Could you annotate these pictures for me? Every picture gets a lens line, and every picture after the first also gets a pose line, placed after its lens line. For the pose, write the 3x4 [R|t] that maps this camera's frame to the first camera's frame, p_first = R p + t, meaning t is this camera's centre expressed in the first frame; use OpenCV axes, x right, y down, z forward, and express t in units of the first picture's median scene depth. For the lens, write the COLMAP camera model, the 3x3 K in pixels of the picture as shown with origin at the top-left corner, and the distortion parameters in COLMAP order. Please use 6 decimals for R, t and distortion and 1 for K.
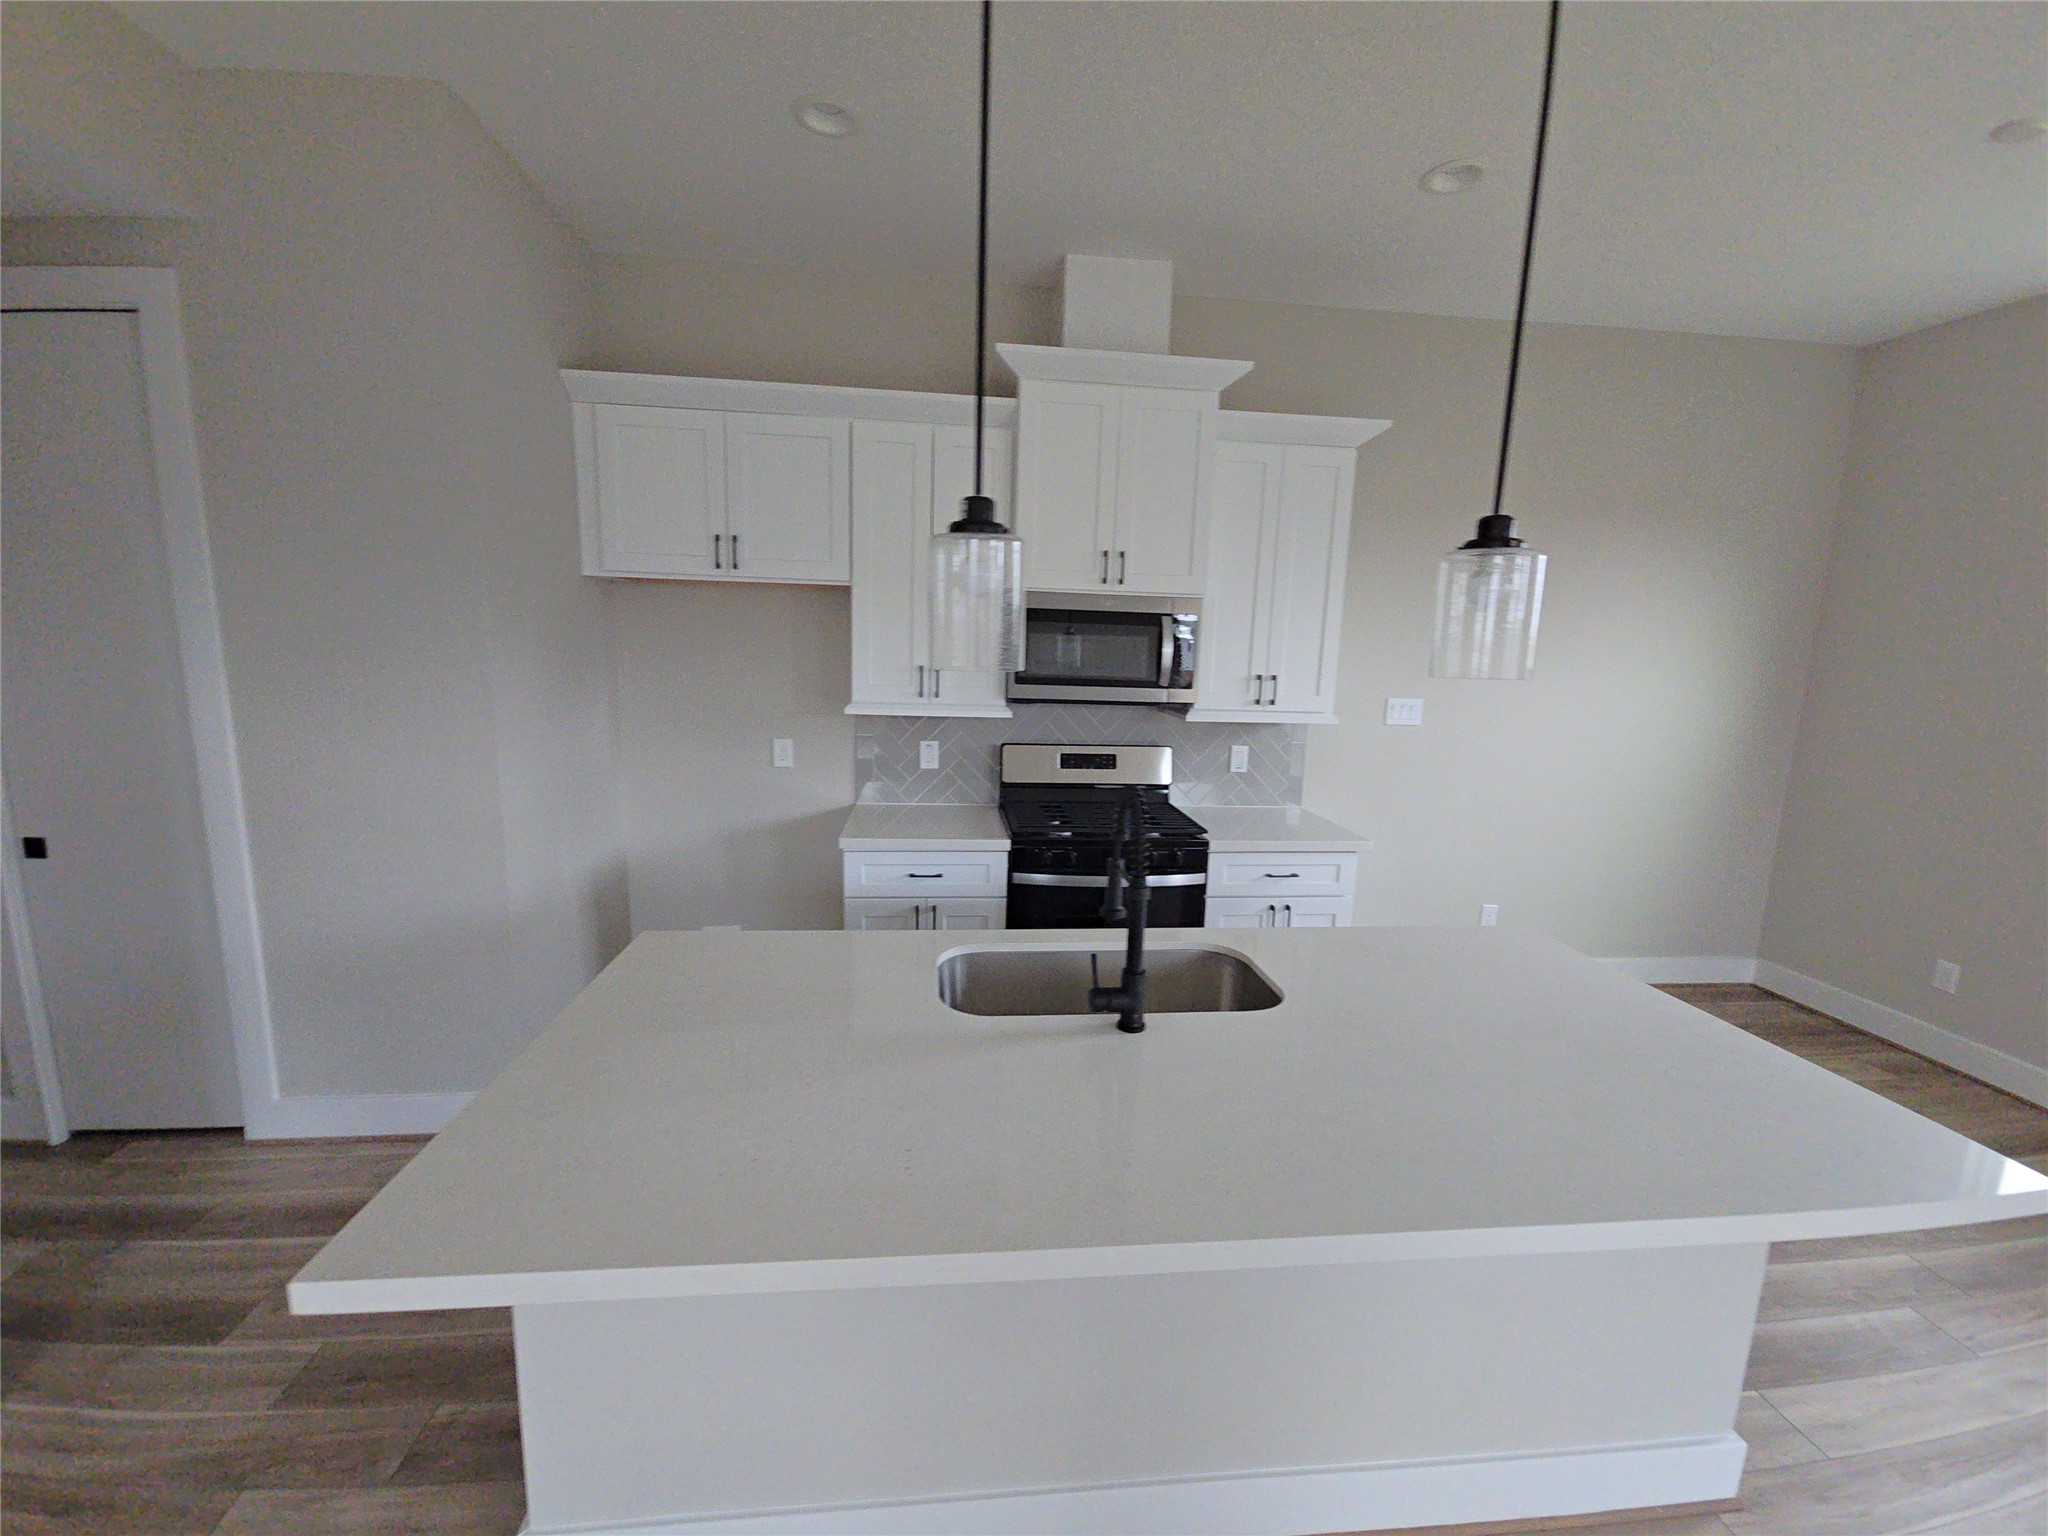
lens RADIAL K [[818.7, 0, 1024.6], [0, 818.7, 778.0], [0, 0, 1]] dist [0.001622, 0.000075]
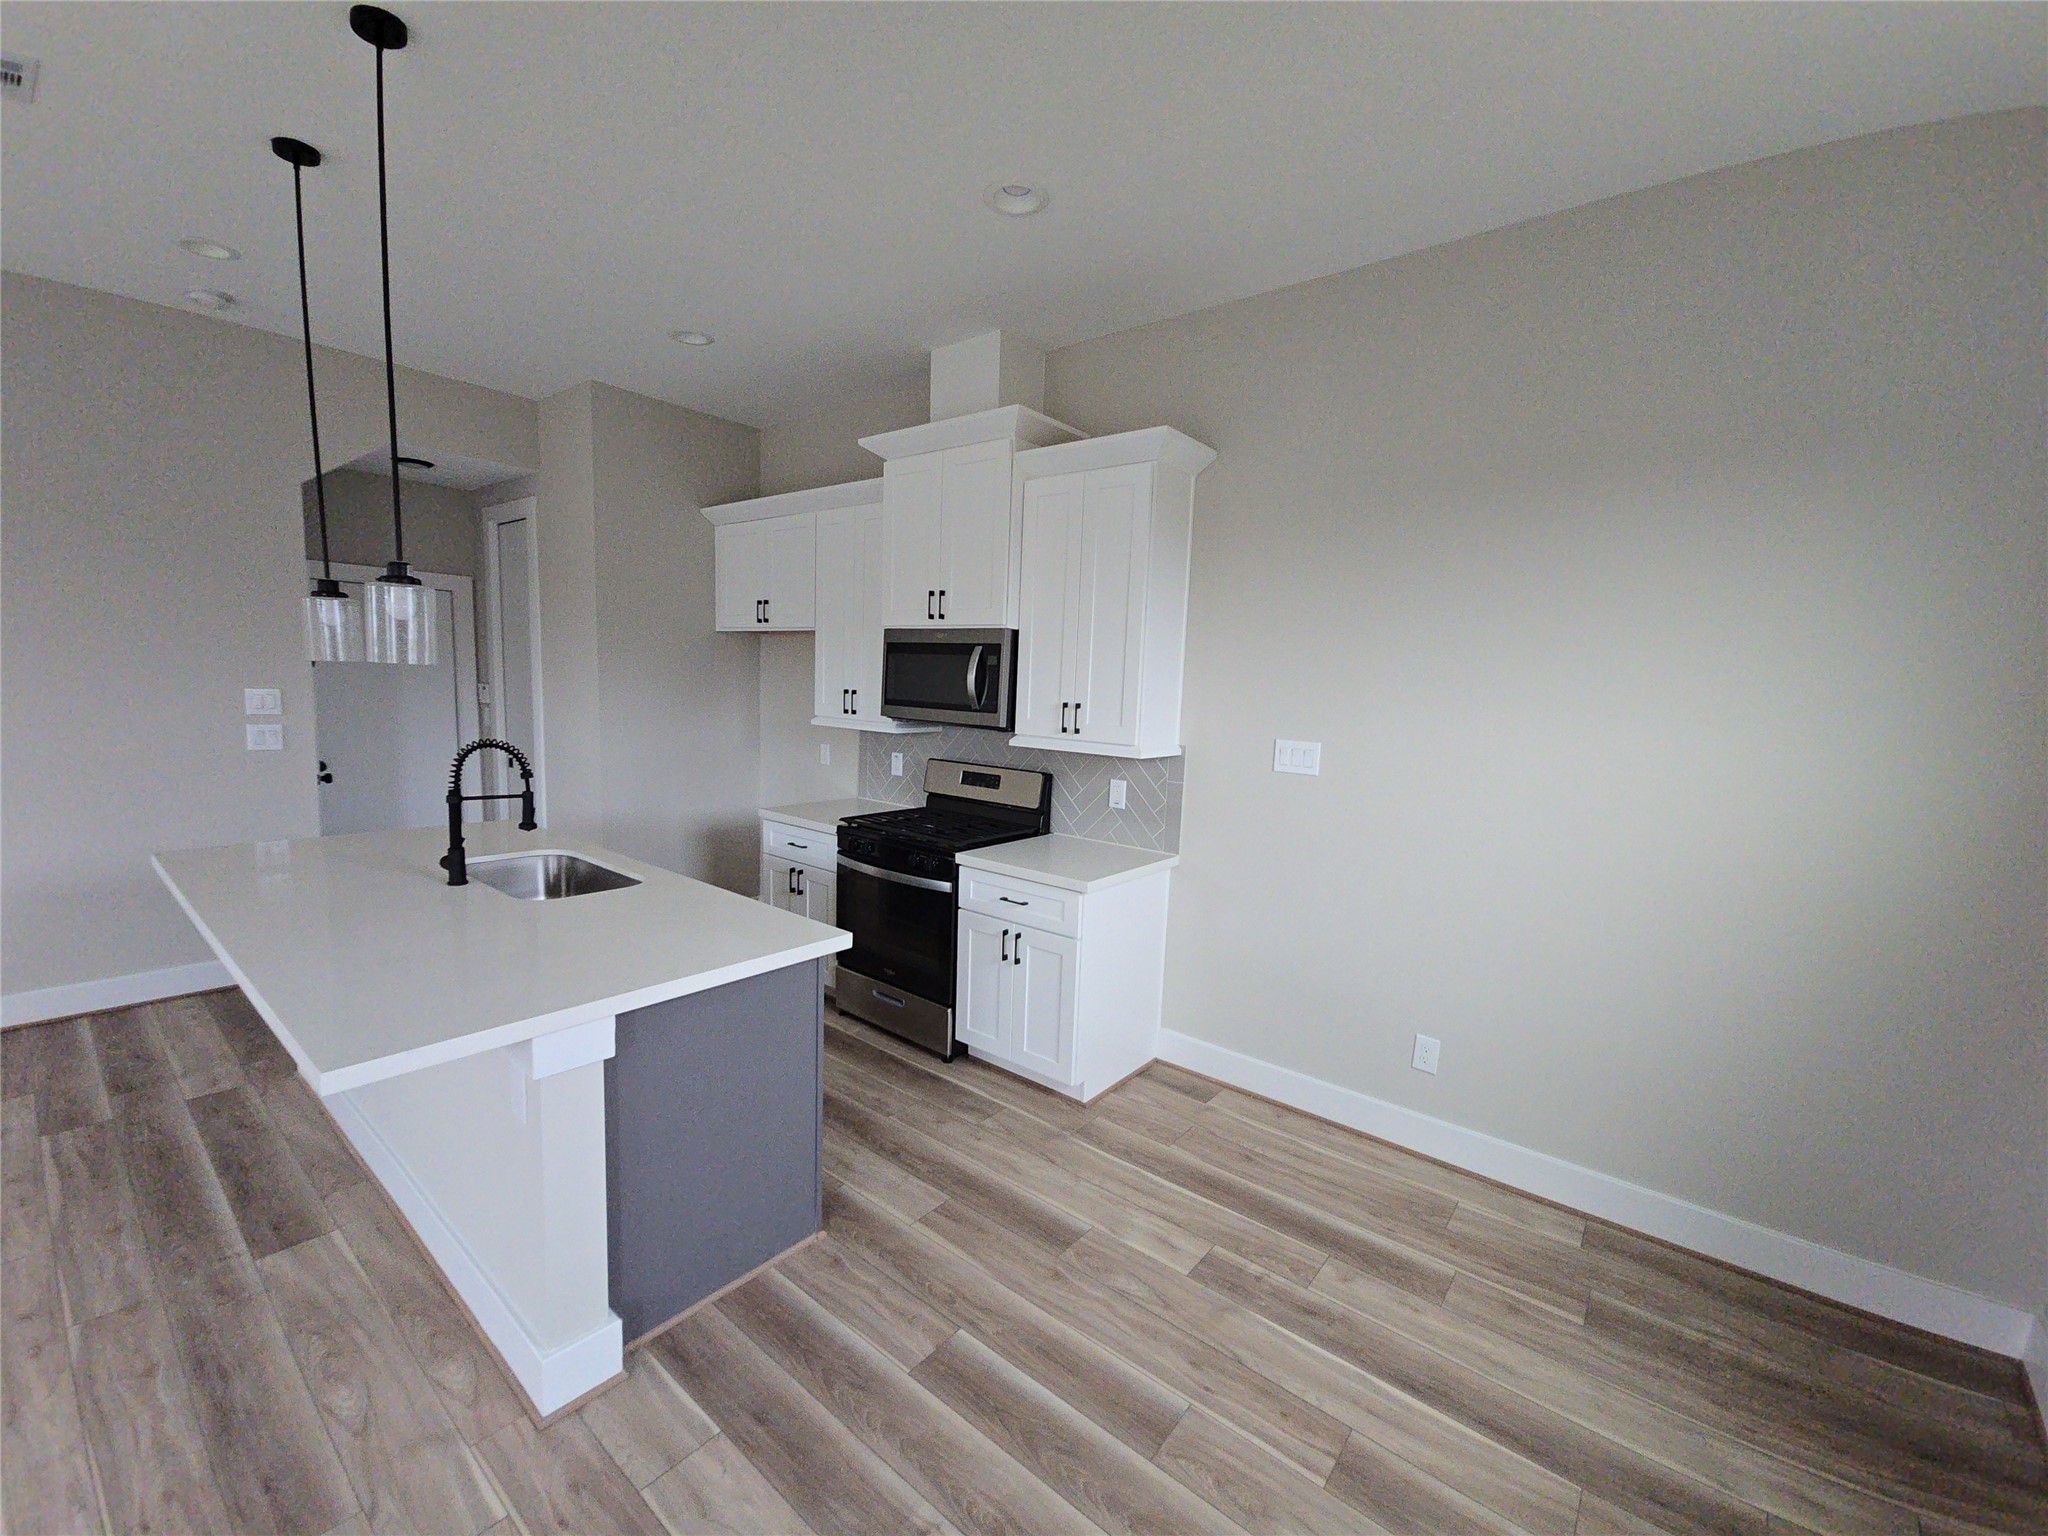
lens RADIAL K [[837.6, 0, 1023.8], [0, 837.6, 779.2], [0, 0, 1]] dist [0.007645, -0.010395]
pose [[0.706477, 0.082777, -0.702878, 1.006031], [-0.131818, 0.991149, -0.015767, -0.012399], [0.695352, 0.103791, 0.711135, 0.266866]]
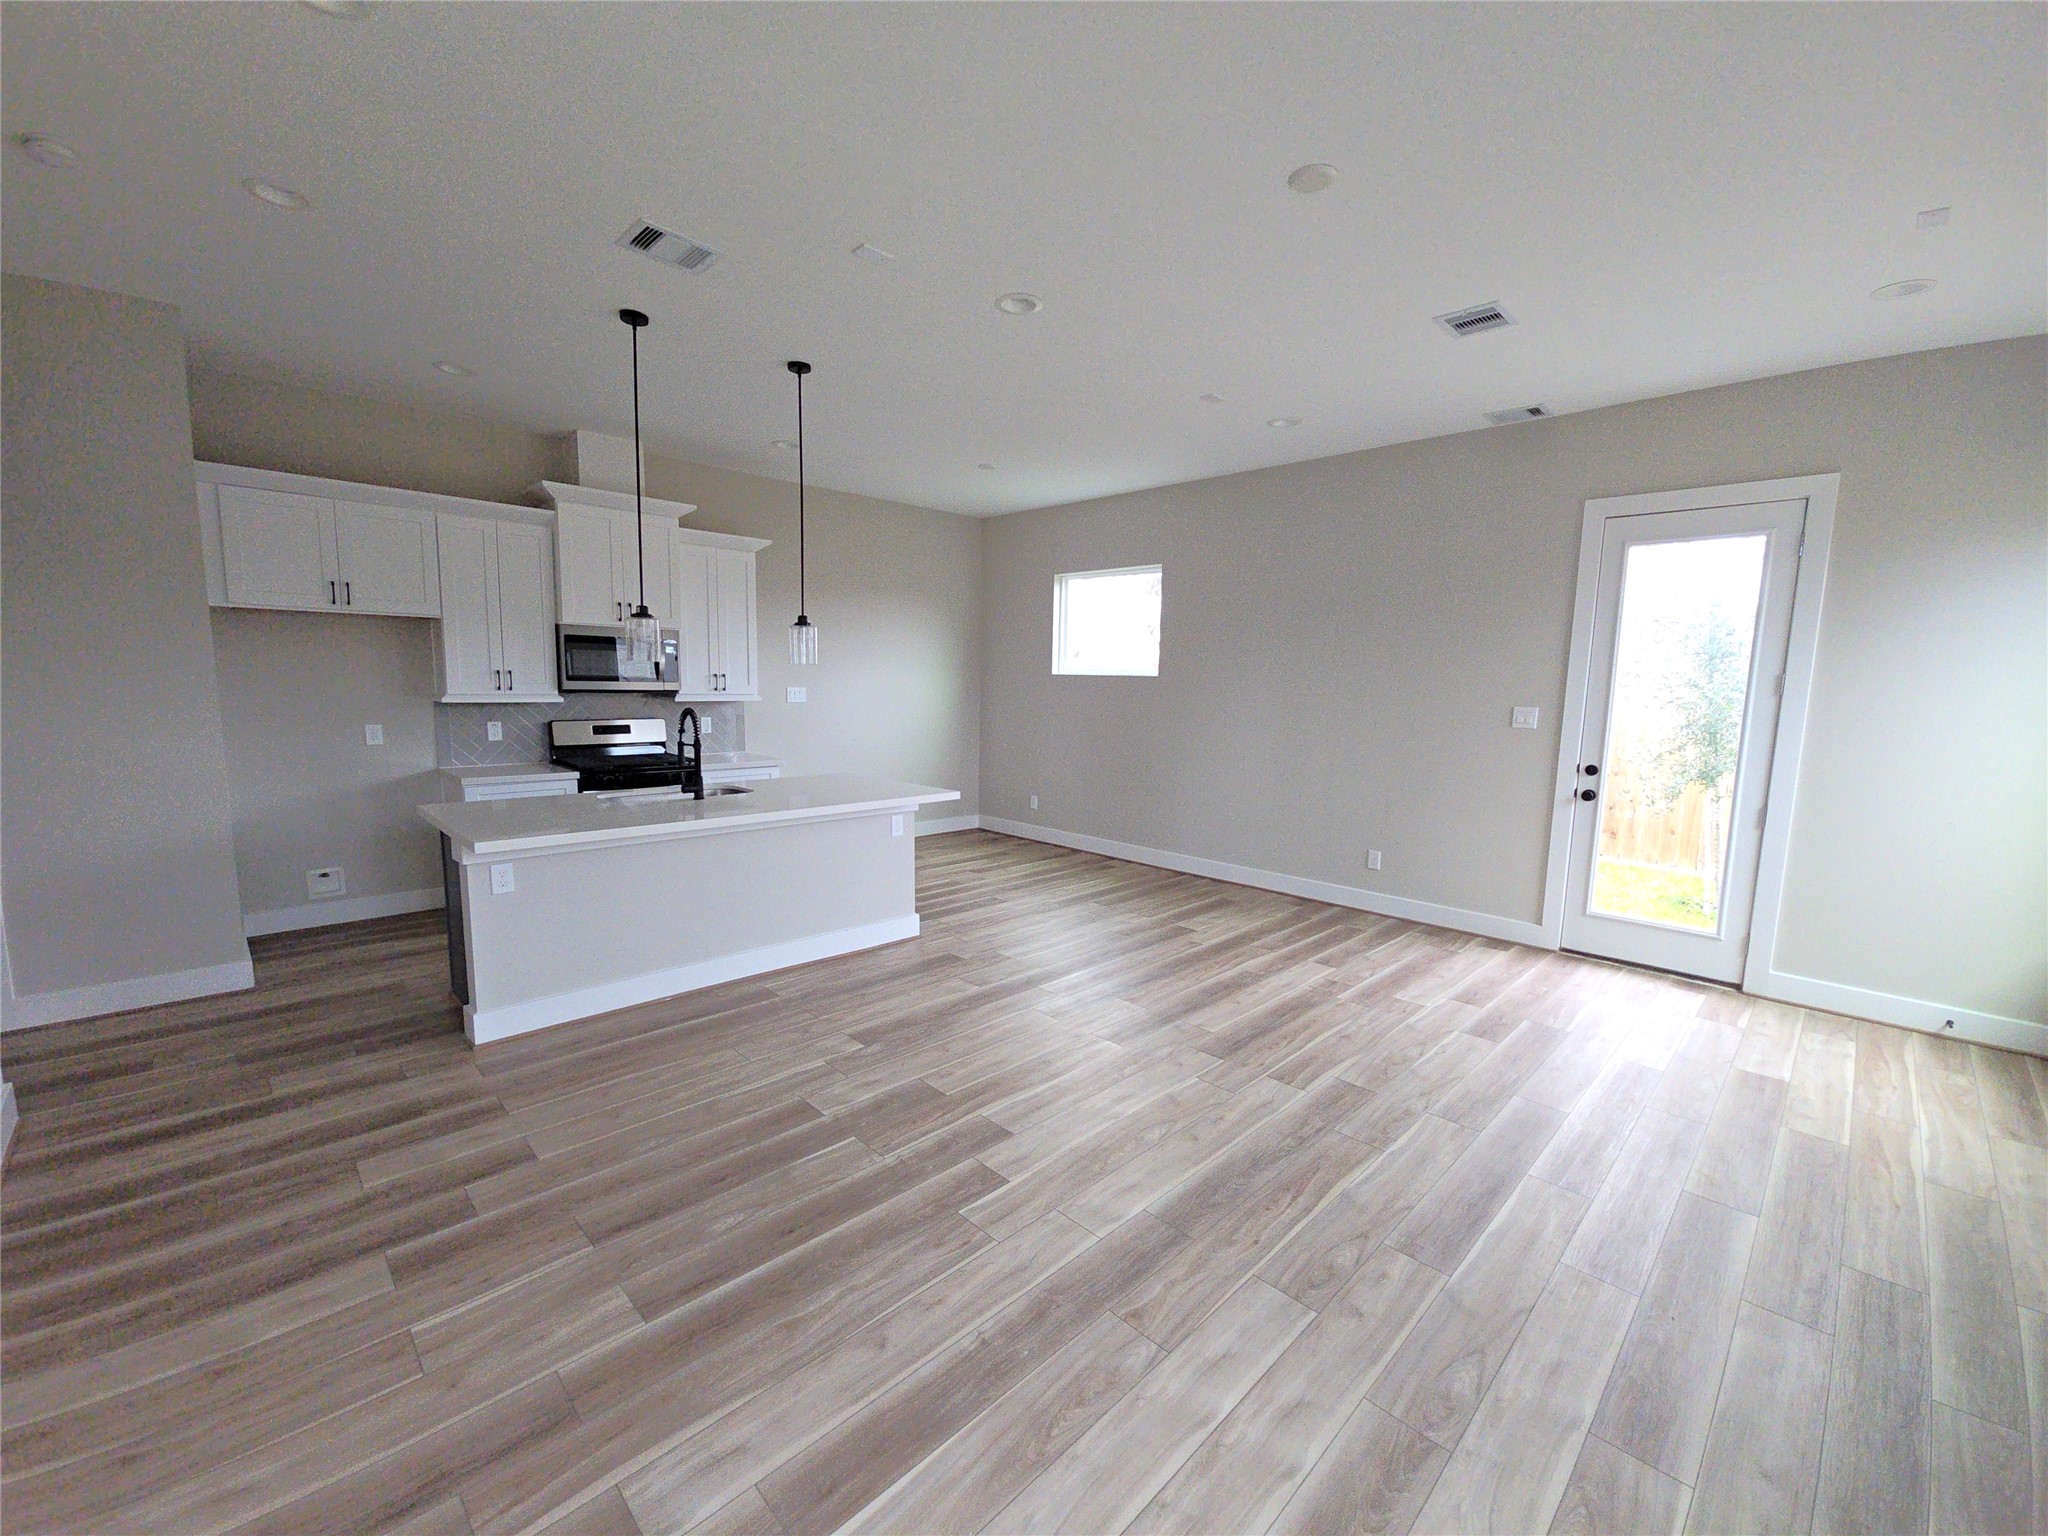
lens RADIAL K [[837.6, 0, 1023.8], [0, 837.6, 779.2], [0, 0, 1]] dist [0.007645, -0.010395]
pose [[0.780674, -0.089604, 0.618482, -0.350596], [0.104386, 0.994461, 0.012314, 0.154966], [-0.616159, 0.054947, 0.785703, -0.863732]]
